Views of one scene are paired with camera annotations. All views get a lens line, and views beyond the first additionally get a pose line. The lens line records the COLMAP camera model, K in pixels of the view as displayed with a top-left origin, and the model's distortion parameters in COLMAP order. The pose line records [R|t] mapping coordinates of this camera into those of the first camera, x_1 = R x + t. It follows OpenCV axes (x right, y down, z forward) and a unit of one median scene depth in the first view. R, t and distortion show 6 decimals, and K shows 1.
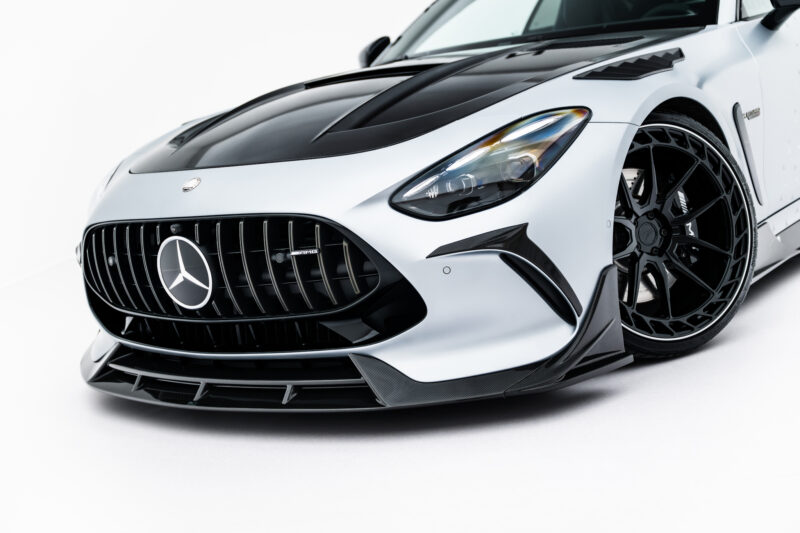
lens RADIAL K [[1251.3, 0, 399.1], [0, 1251.3, 249.6], [0, 0, 1]] dist [0.000468, 0.006383]
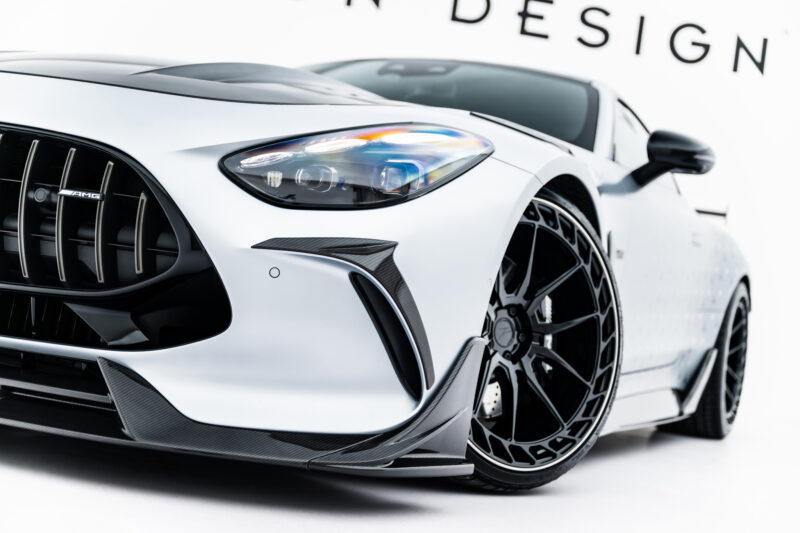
lens RADIAL K [[1131.5, 0, 400.0], [0, 1131.5, 266.5], [0, 0, 1]] dist [-0.010059, -0.056245]
pose [[0.932915, 0.284976, 0.220132, -0.036013], [-0.238074, 0.946764, -0.216700, 0.128975], [-0.270167, 0.149755, 0.951096, 0.354871]]
